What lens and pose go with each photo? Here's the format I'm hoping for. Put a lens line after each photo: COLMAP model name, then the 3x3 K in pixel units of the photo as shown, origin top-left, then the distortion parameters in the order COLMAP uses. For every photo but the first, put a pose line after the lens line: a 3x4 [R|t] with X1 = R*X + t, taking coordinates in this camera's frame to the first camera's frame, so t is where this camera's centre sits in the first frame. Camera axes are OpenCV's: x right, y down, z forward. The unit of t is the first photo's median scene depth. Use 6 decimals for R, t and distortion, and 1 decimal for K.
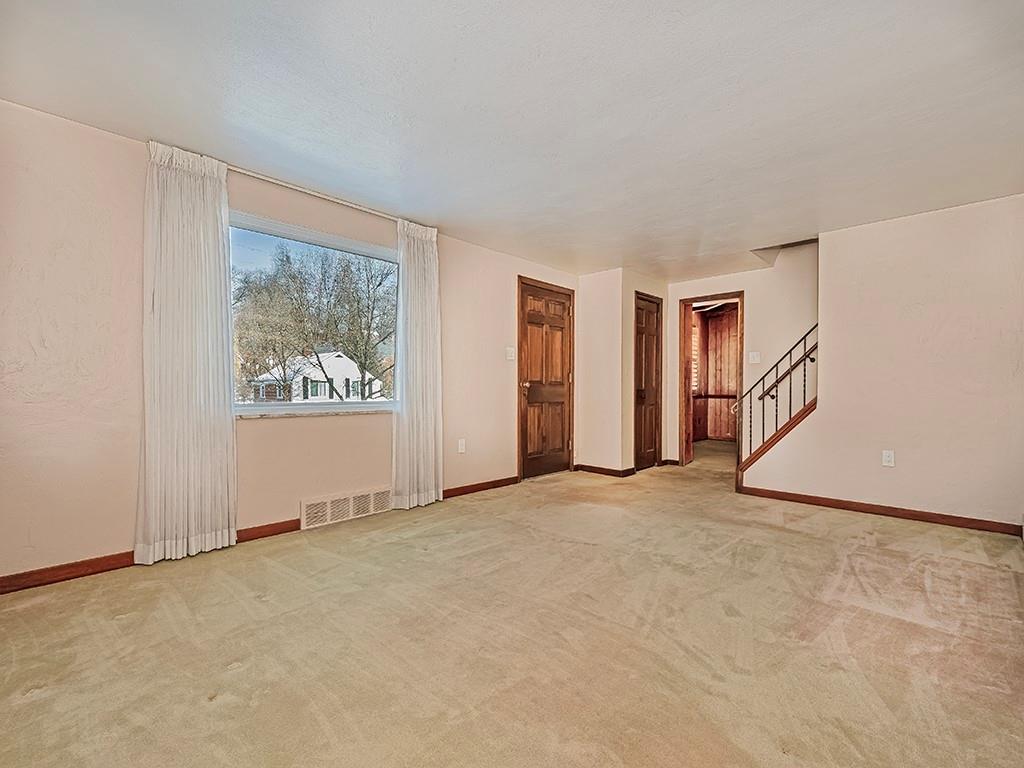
lens RADIAL K [[447.1, 0, 514.8], [0, 447.1, 402.5], [0, 0, 1]] dist [-0.001099, -0.000619]
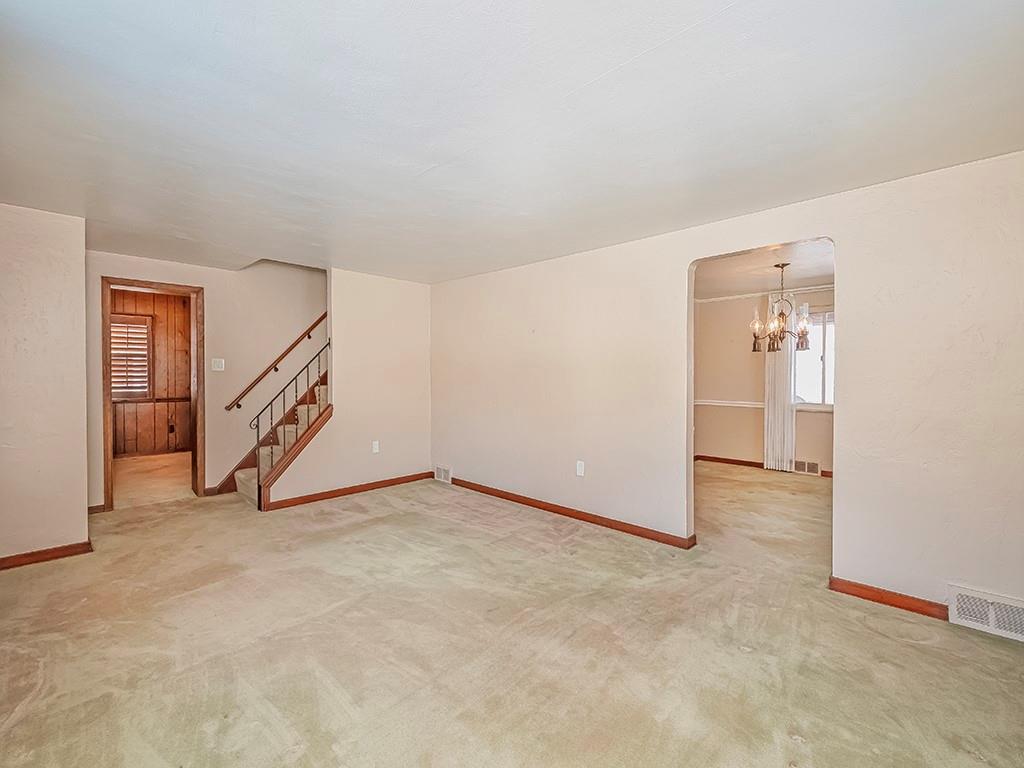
lens RADIAL K [[470.8, 0, 515.4], [0, 470.8, 373.0], [0, 0, 1]] dist [0.004362, -0.000031]
pose [[-0.017501, -0.013243, 0.999759, -0.771072], [0.025922, 0.999570, 0.013694, -0.137943], [-0.999511, 0.026156, -0.017150, 0.710901]]
